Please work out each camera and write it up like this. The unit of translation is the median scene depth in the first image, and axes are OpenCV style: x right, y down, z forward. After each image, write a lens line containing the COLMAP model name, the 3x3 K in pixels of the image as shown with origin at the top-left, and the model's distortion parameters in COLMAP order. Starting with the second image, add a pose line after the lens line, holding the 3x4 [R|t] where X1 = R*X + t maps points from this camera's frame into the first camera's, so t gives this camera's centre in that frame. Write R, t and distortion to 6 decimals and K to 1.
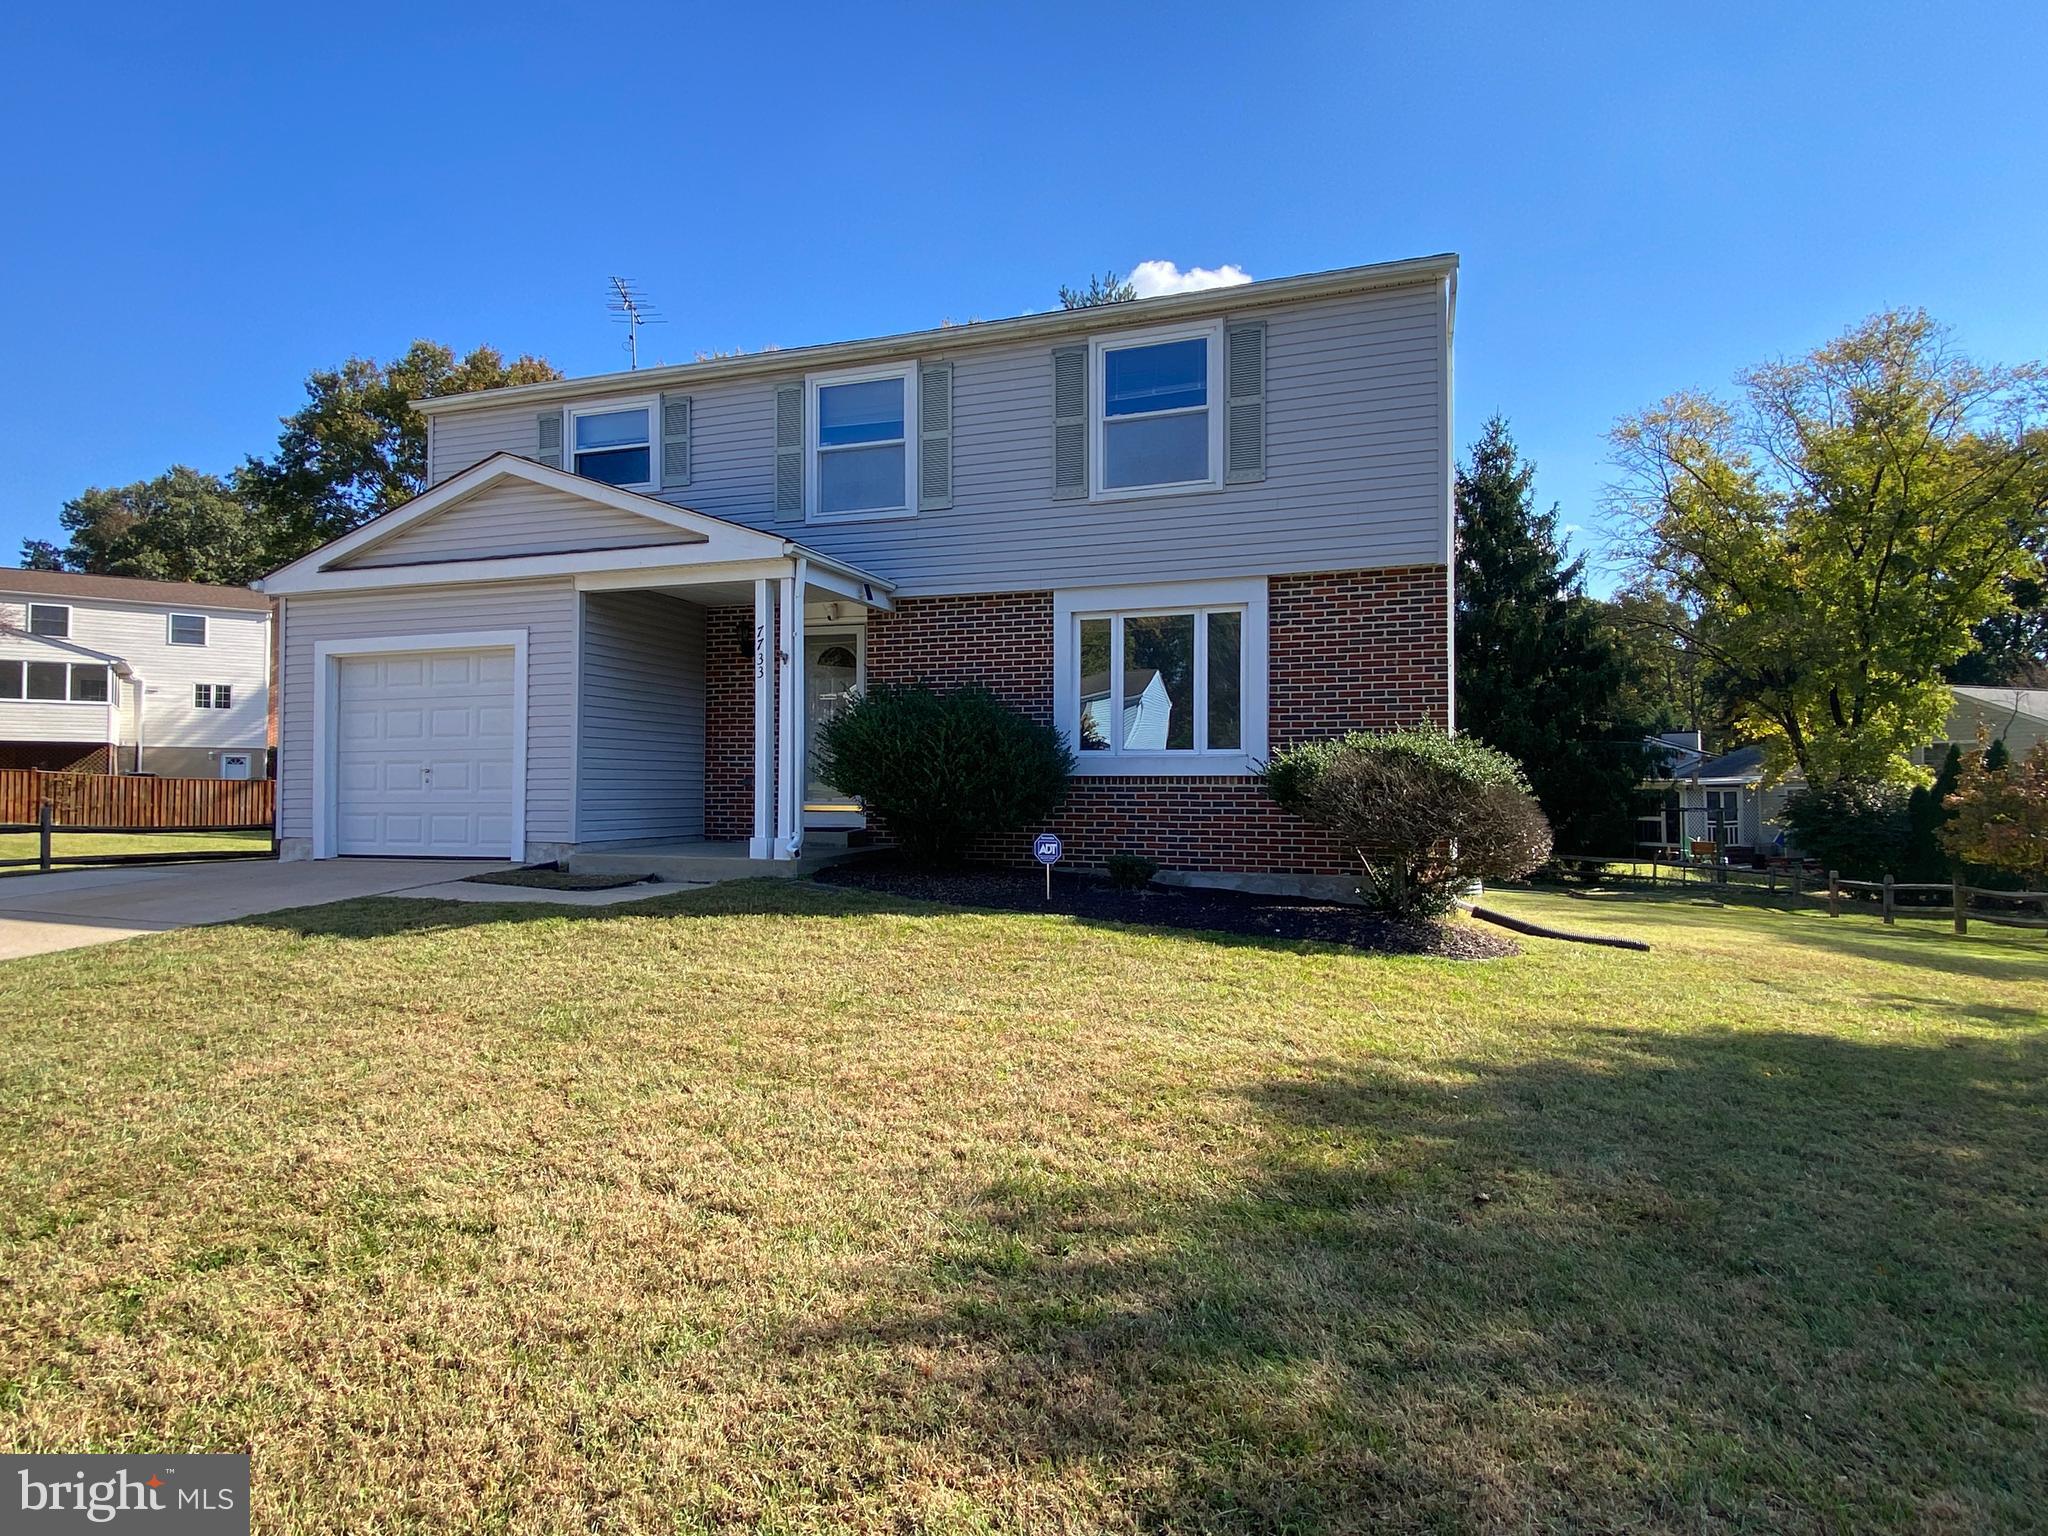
lens RADIAL K [[1105.9, 0, 1024.0], [0, 1105.9, 768.0], [0, 0, 1]] dist [0.025628, 0.000018]
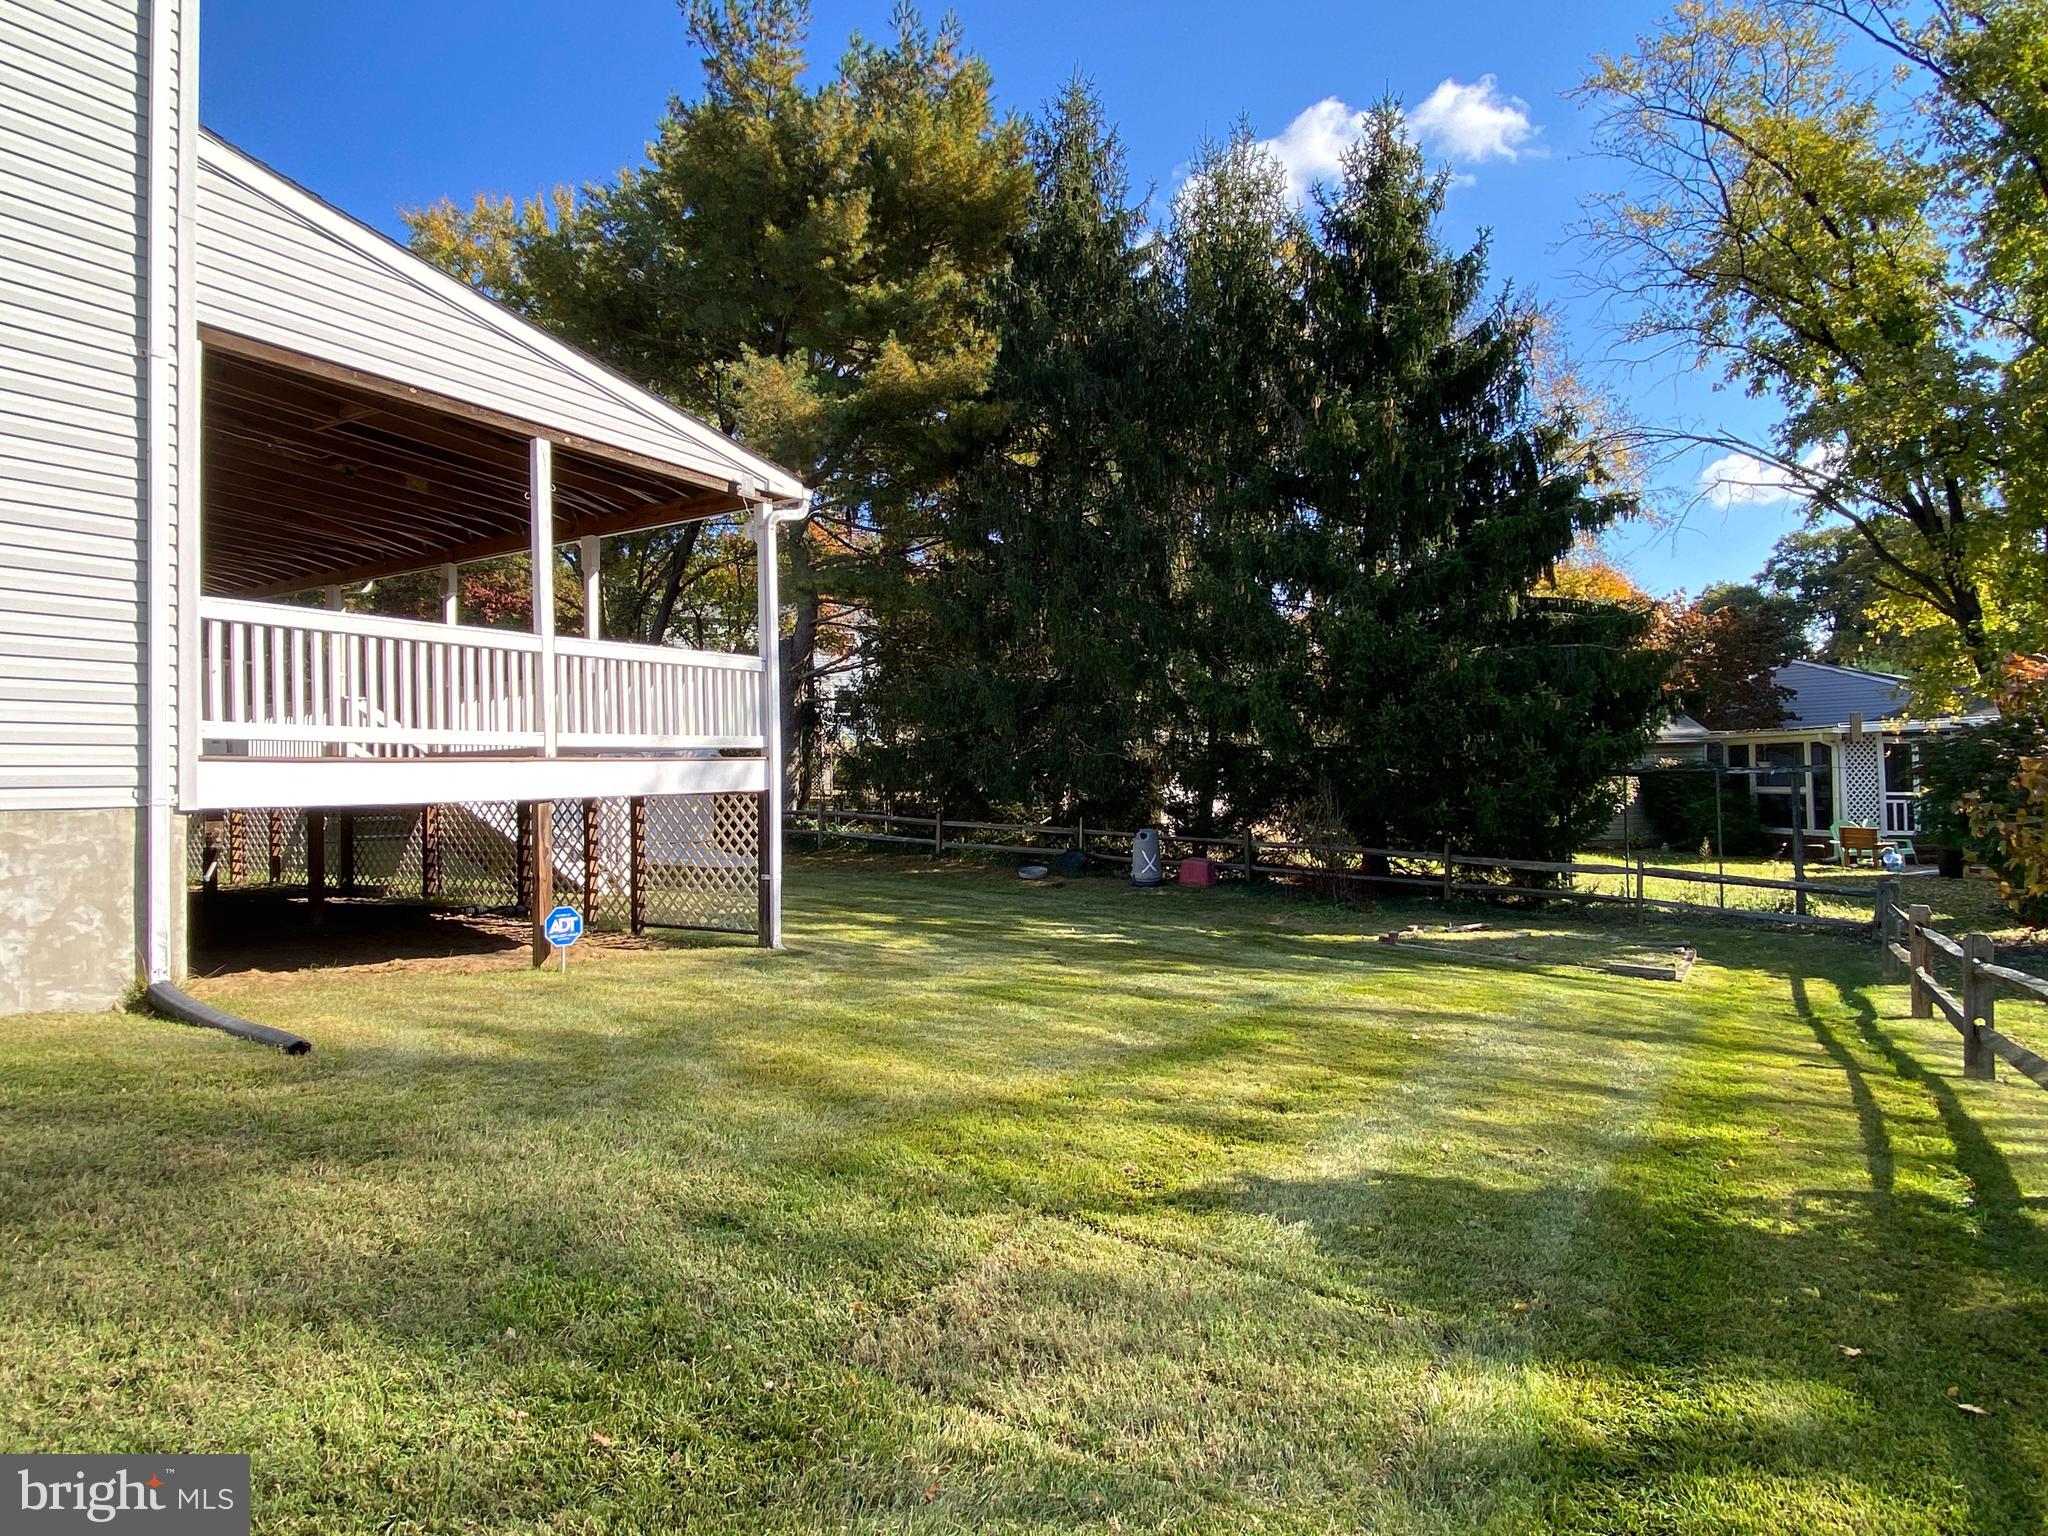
lens RADIAL K [[1150.5, 0, 1029.6], [0, 1150.5, 766.6], [0, 0, 1]] dist [0.019881, 0.000096]
pose [[0.982015, -0.021085, -0.187620, 1.086404], [0.023238, 0.999687, 0.009278, 0.067087], [0.187366, -0.013471, 0.982198, 1.167921]]
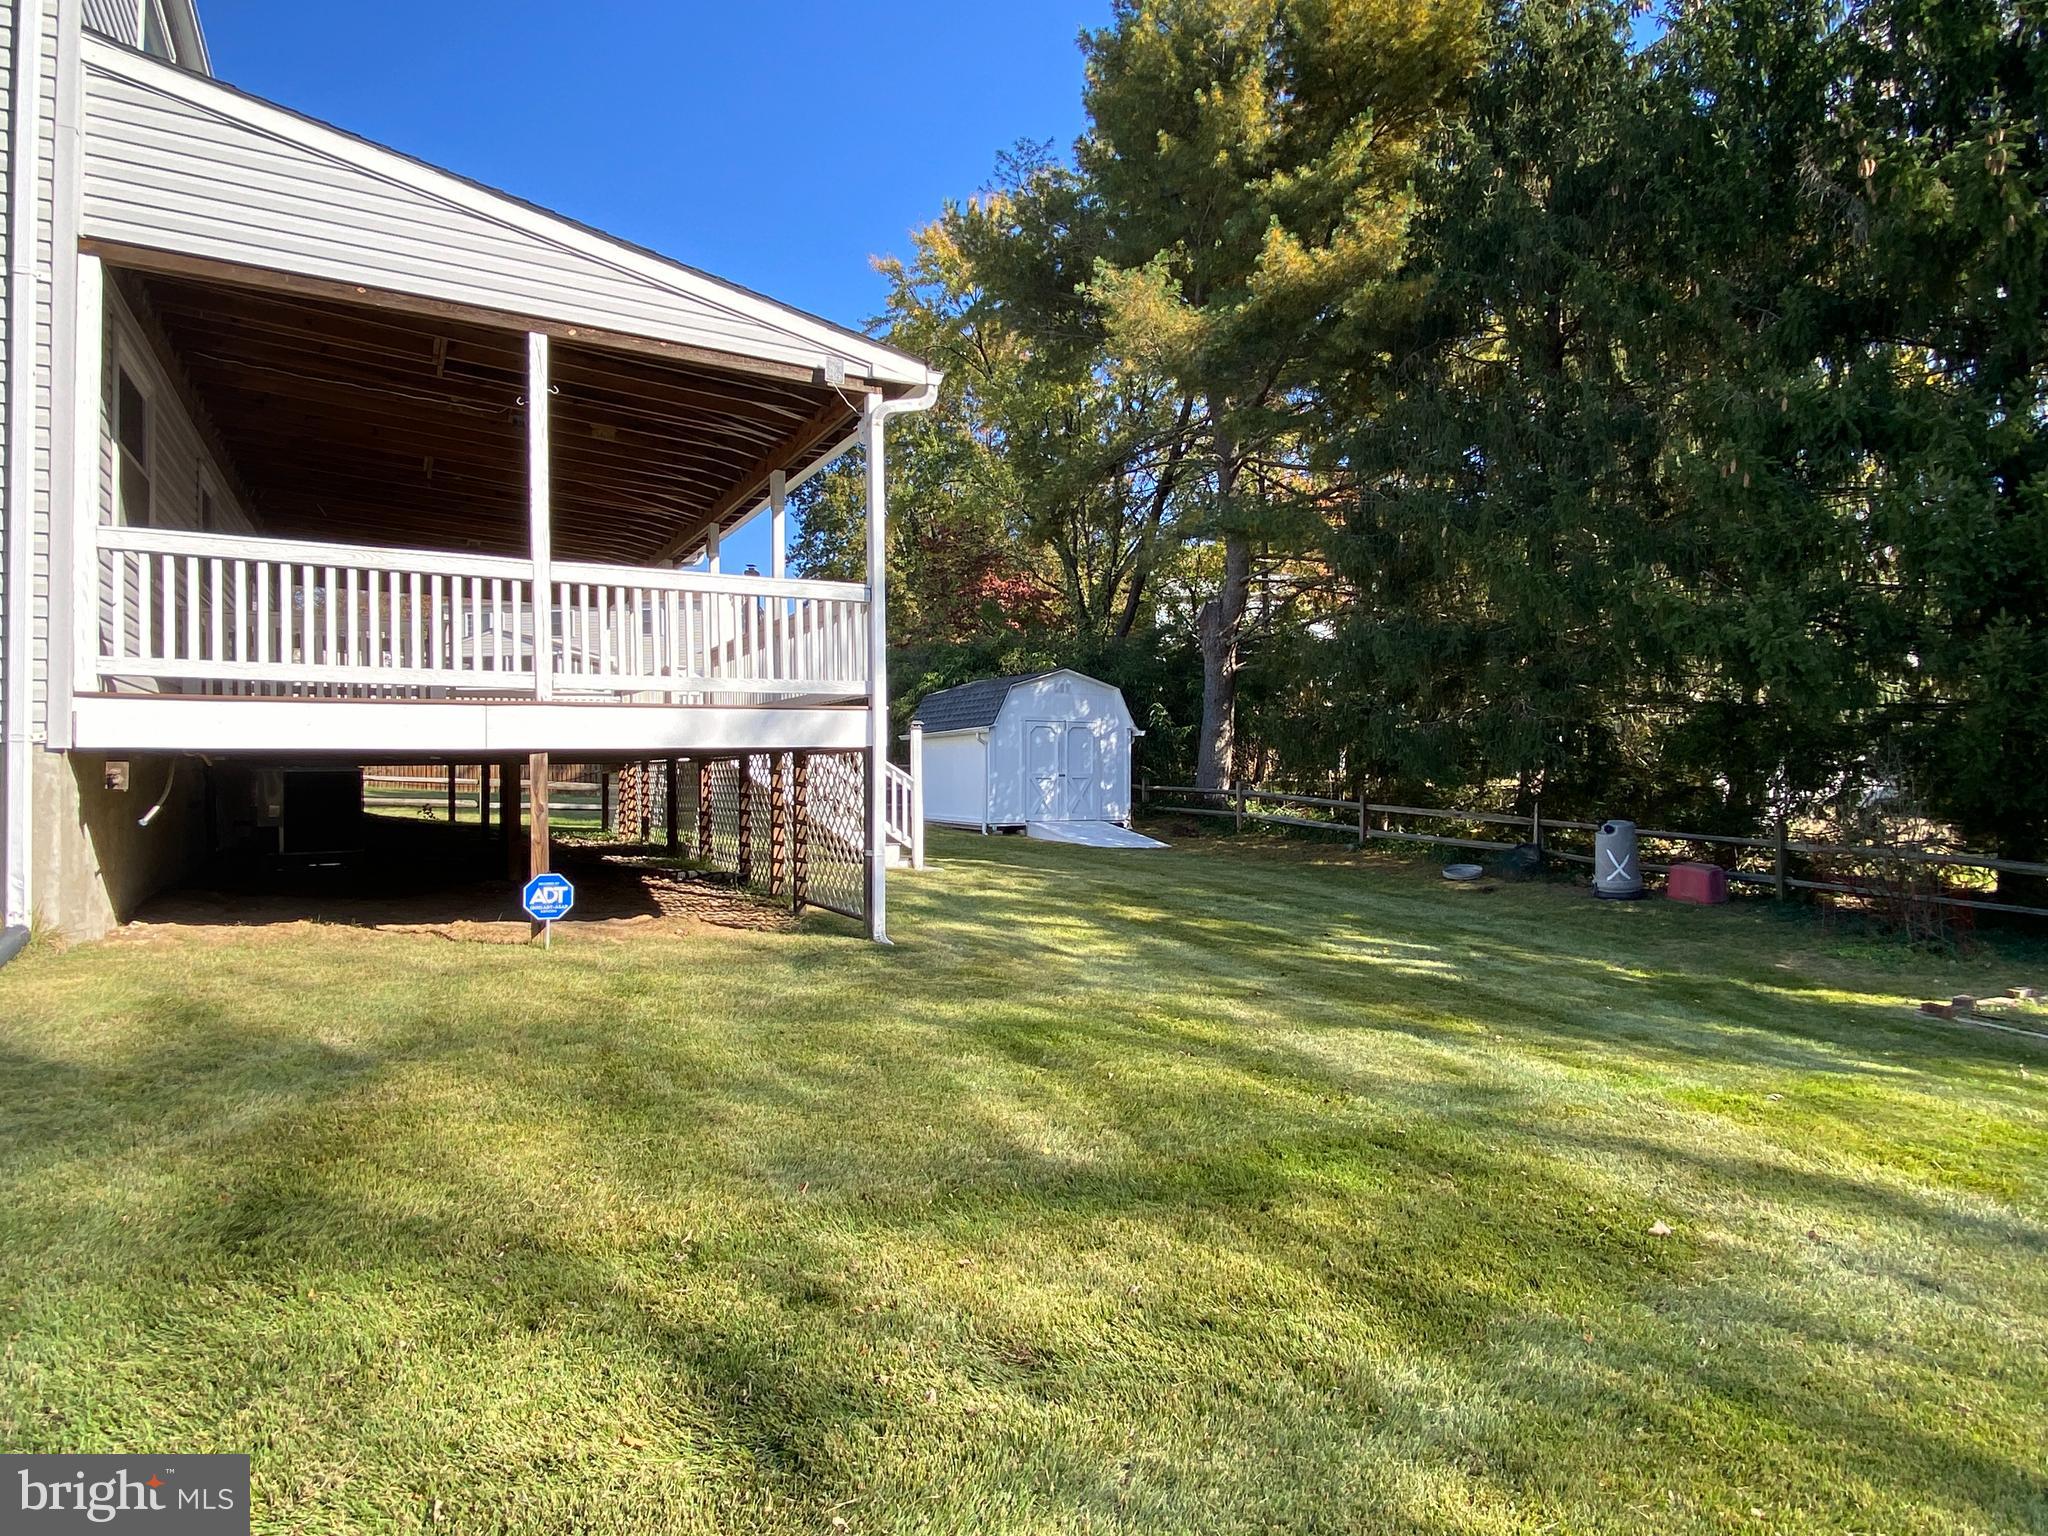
lens RADIAL K [[1134.3, 0, 1028.7], [0, 1134.3, 761.4], [0, 0, 1]] dist [0.074619, -0.075516]
pose [[0.763320, -0.015601, -0.645832, 1.273862], [0.022761, 0.999737, 0.002751, 0.101172], [0.645619, -0.016800, 0.763475, 1.549359]]
